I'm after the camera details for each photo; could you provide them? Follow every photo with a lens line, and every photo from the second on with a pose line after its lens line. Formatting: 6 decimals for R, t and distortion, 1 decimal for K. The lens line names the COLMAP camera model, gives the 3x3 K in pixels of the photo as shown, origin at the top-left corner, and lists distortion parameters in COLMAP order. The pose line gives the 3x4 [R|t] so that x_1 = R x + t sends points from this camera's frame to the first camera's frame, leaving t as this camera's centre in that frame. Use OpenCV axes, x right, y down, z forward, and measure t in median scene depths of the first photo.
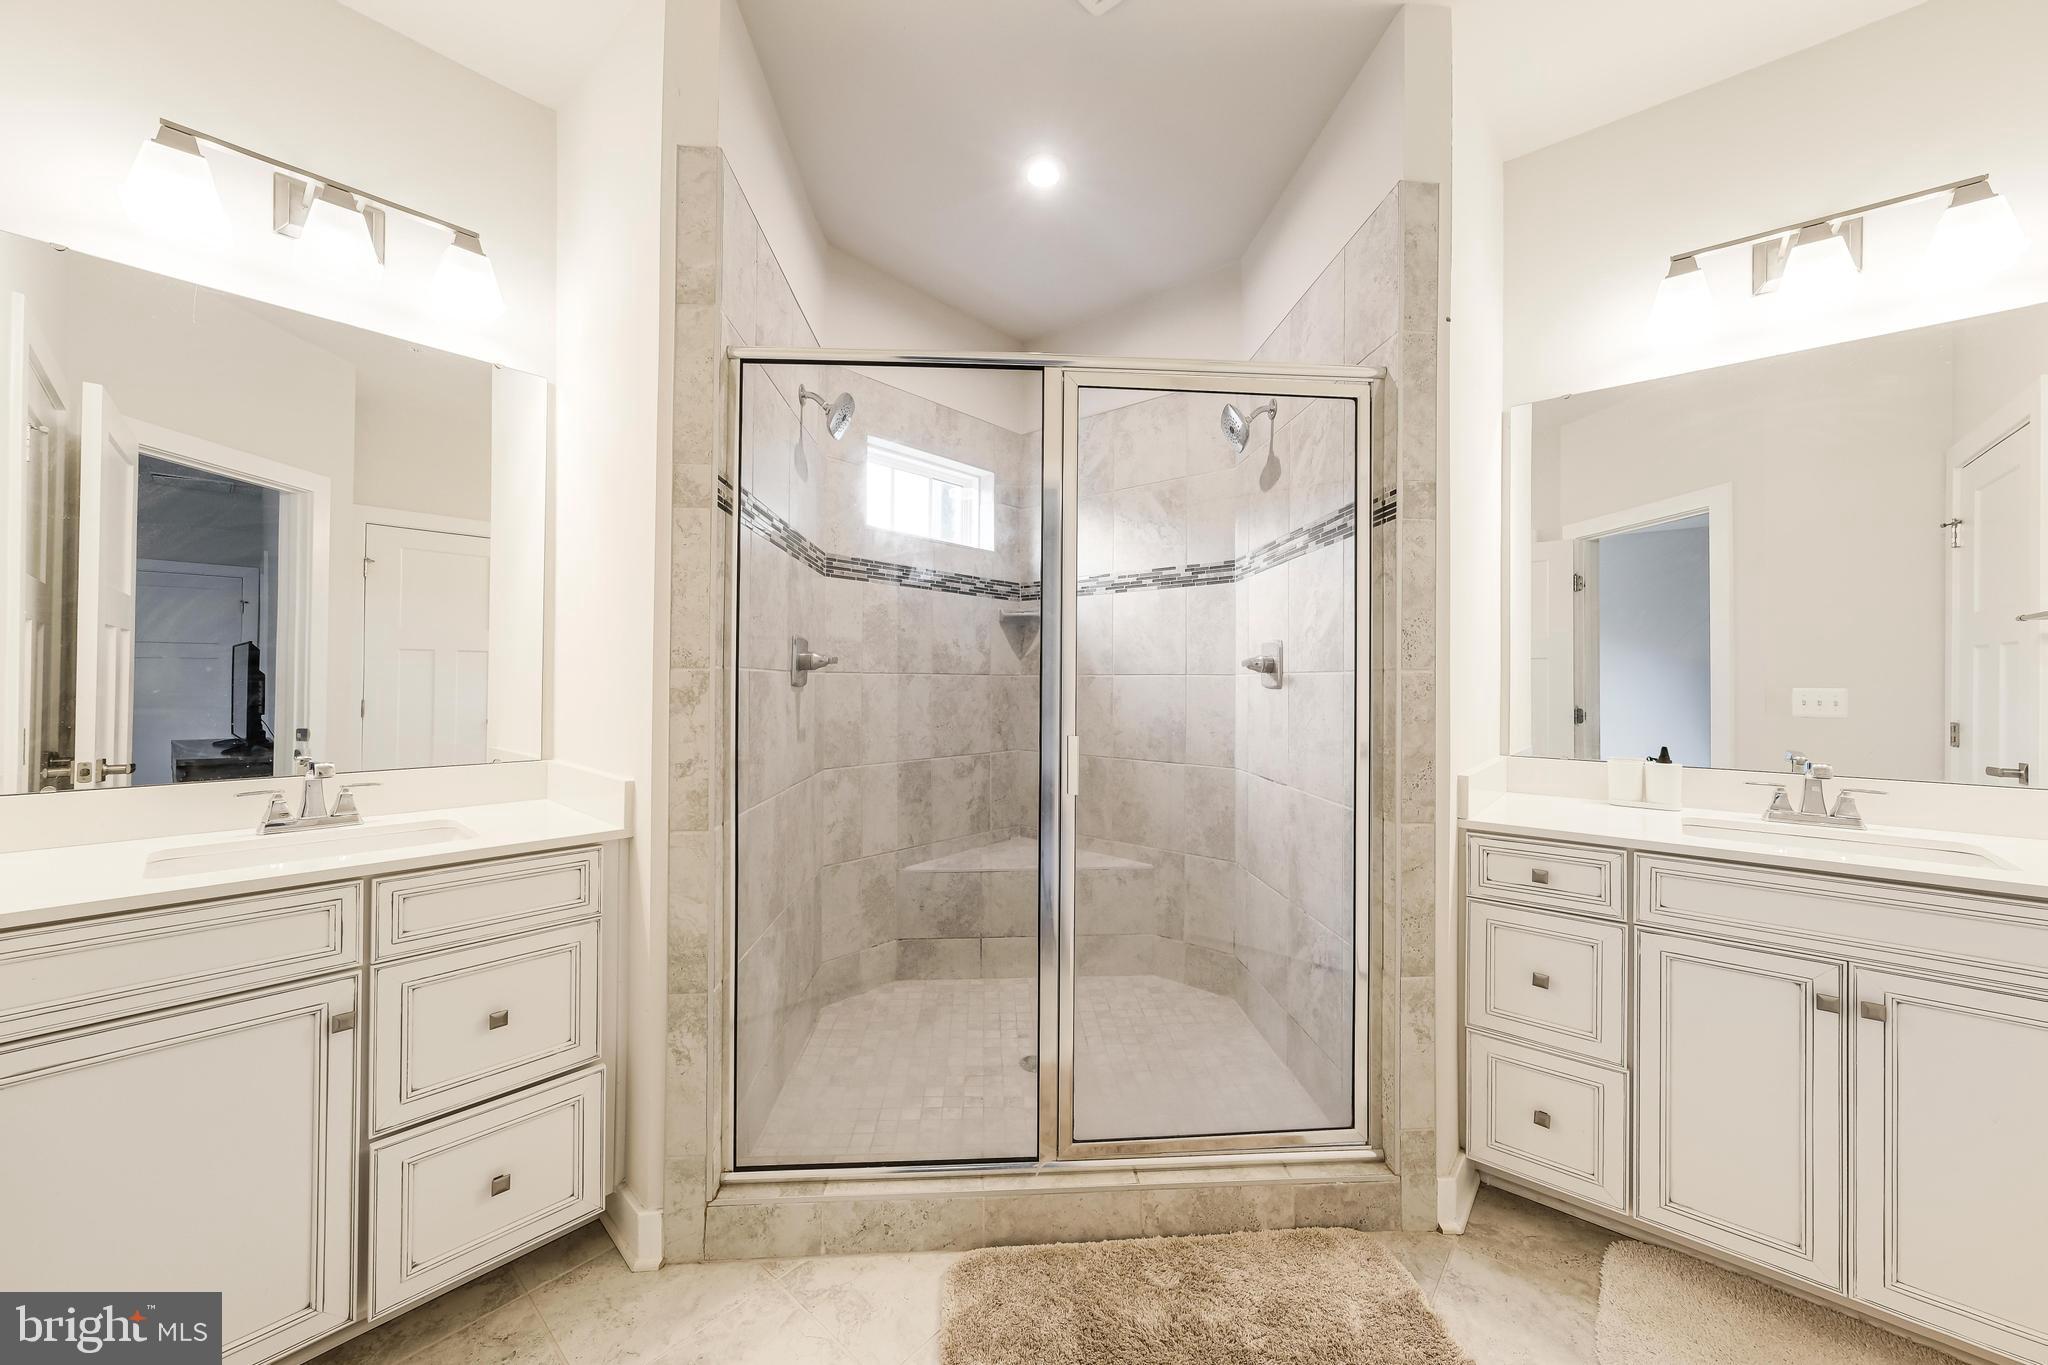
lens RADIAL K [[746.5, 0, 1027.7], [0, 746.5, 674.9], [0, 0, 1]] dist [-0.001496, 0.000365]
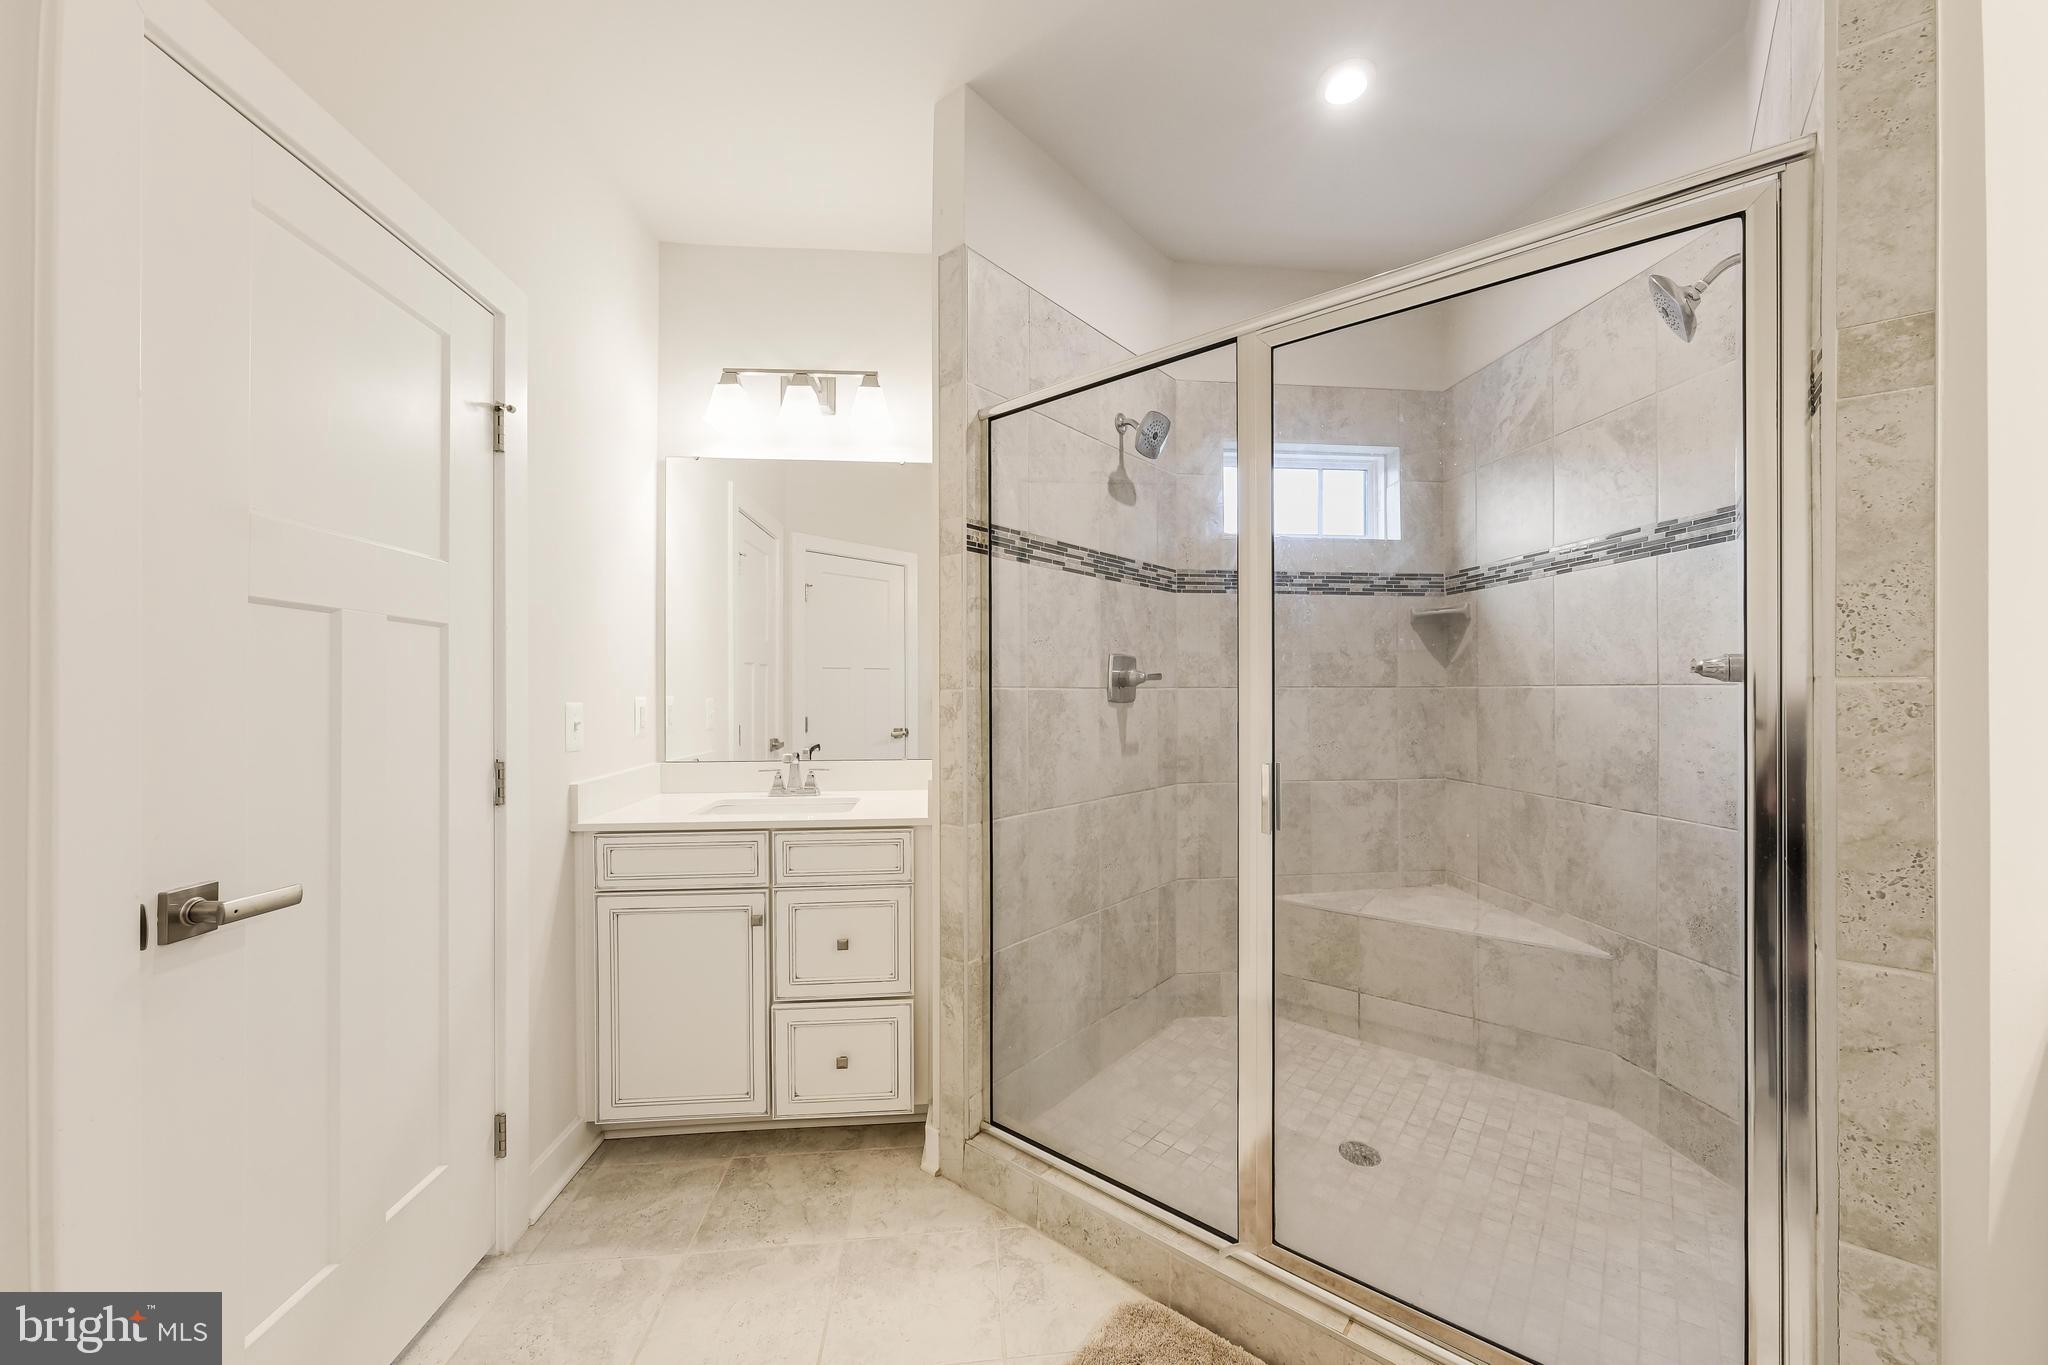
lens RADIAL K [[748.3, 0, 1035.1], [0, 748.3, 689.9], [0, 0, 1]] dist [-0.014302, 0.004798]
pose [[0.731990, -0.008718, -0.681260, 0.332012], [0.013112, 0.999913, 0.001293, -0.004983], [0.681189, -0.009880, 0.732041, 0.153775]]
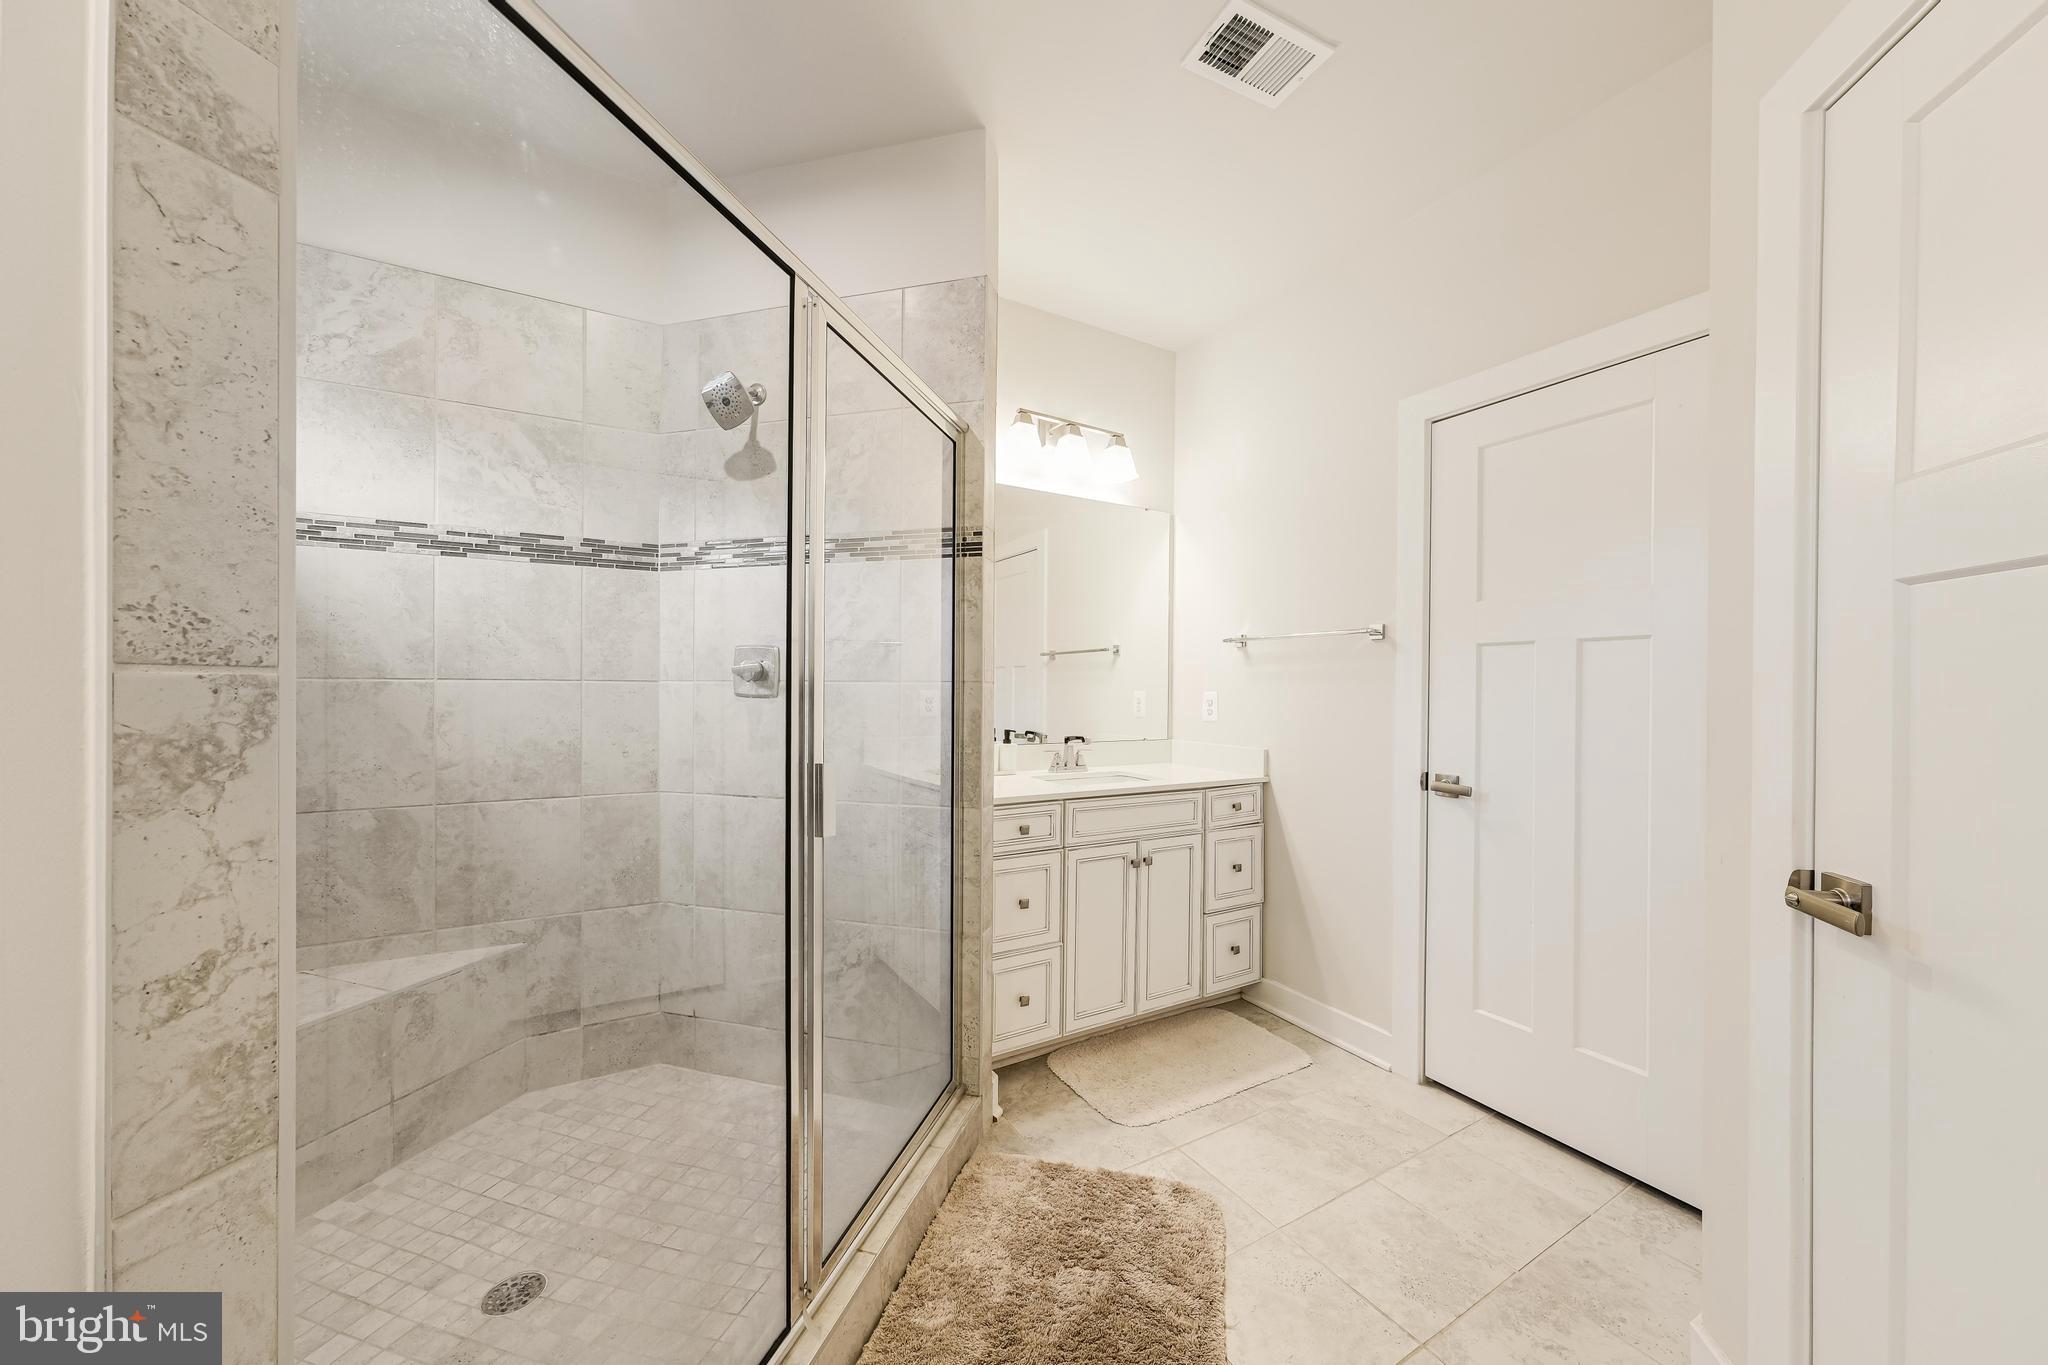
lens RADIAL K [[730.4, 0, 1036.3], [0, 730.4, 690.9], [0, 0, 1]] dist [-0.001078, 0.000256]
pose [[0.322537, -0.007173, 0.946530, -0.450946], [-0.011625, 0.999866, 0.011538, -0.004721], [-0.946485, -0.014725, 0.322411, 0.404590]]
